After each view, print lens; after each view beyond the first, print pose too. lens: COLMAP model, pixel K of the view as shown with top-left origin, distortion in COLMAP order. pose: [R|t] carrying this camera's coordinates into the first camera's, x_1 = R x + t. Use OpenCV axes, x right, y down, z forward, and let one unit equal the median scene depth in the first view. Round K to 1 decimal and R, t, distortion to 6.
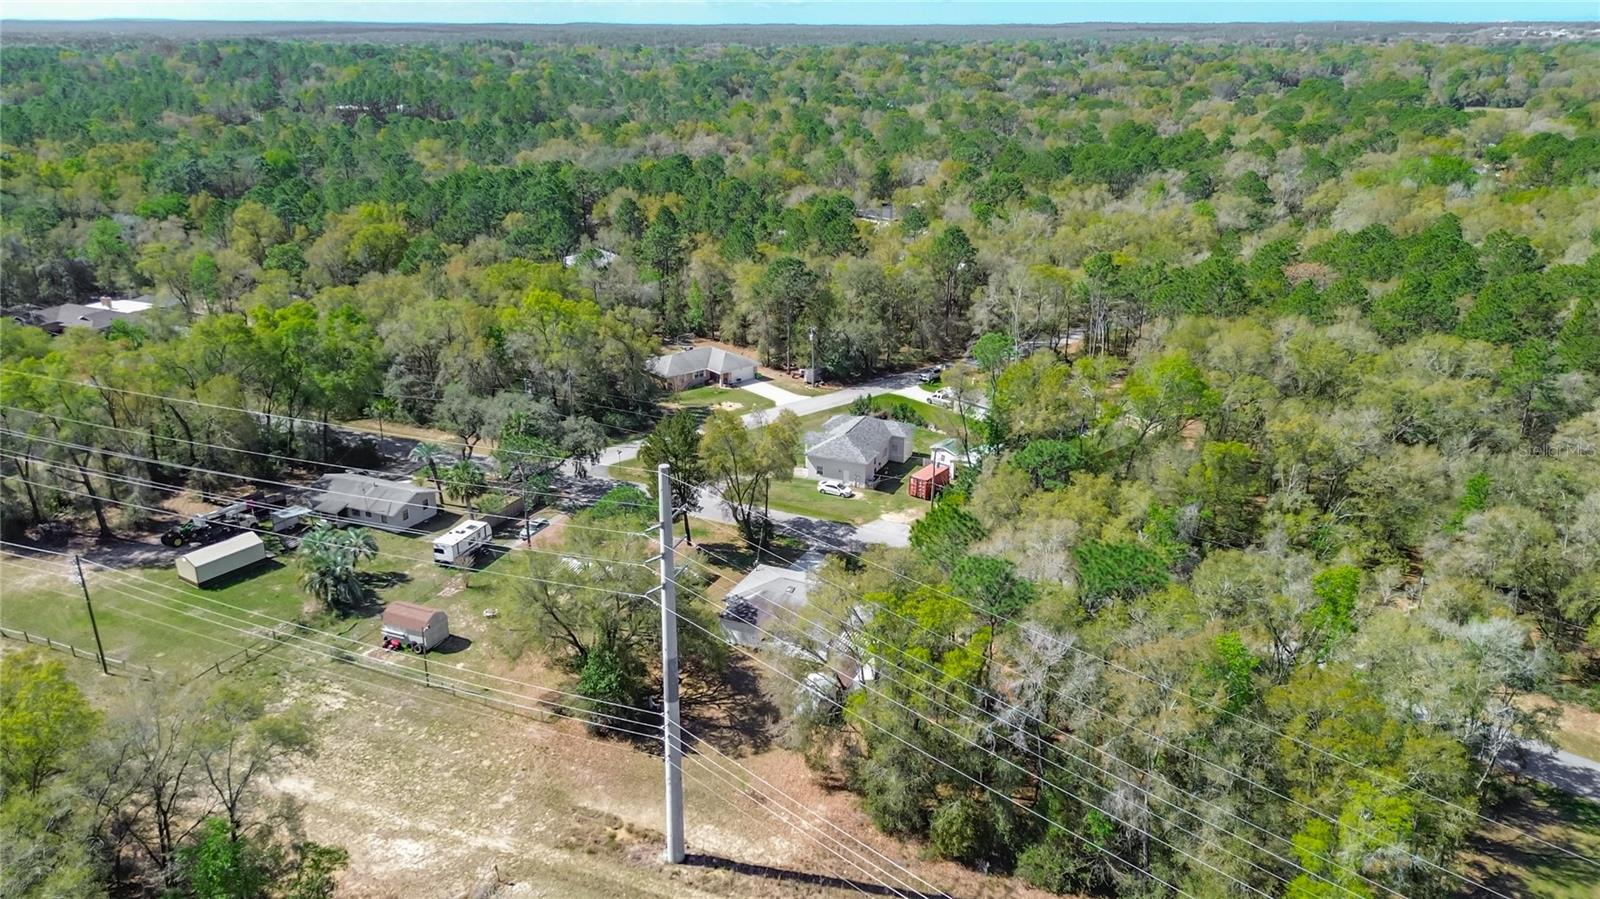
lens RADIAL K [[1168.4, 0, 783.6], [0, 1168.4, 454.9], [0, 0, 1]] dist [0.041713, -0.053348]
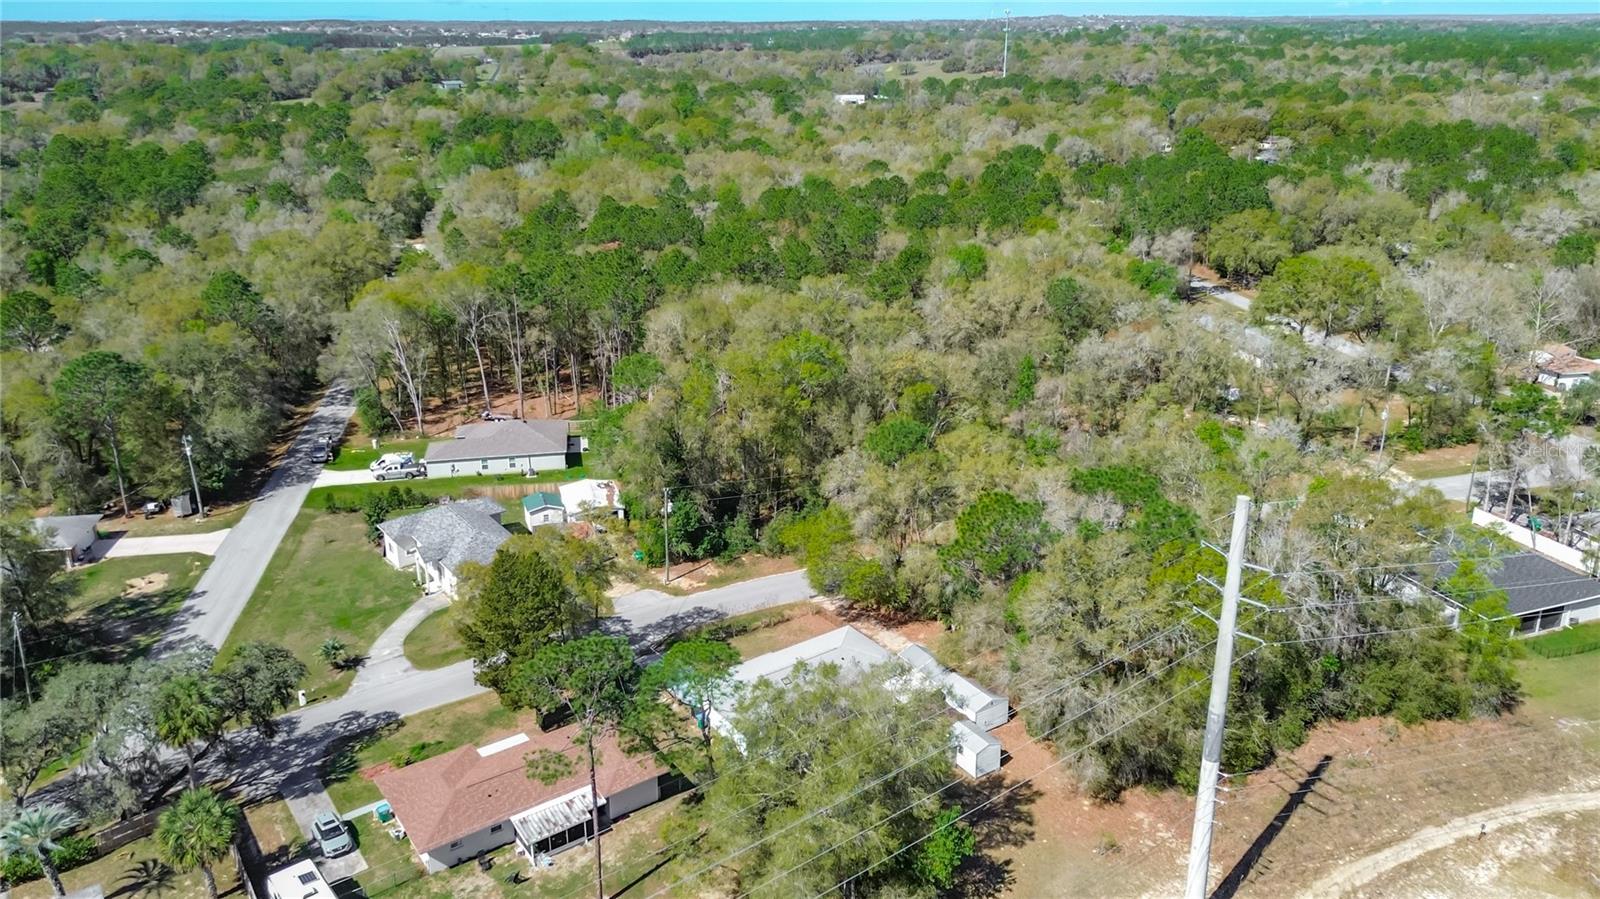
lens RADIAL K [[1168.4, 0, 801.2], [0, 1168.4, 426.1], [0, 0, 1]] dist [0.041713, -0.053348]
pose [[0.491453, -0.287286, 0.822156, -0.450861], [0.305078, 0.940999, 0.146450, -0.127127], [-0.815721, 0.178848, 0.550102, 0.355241]]
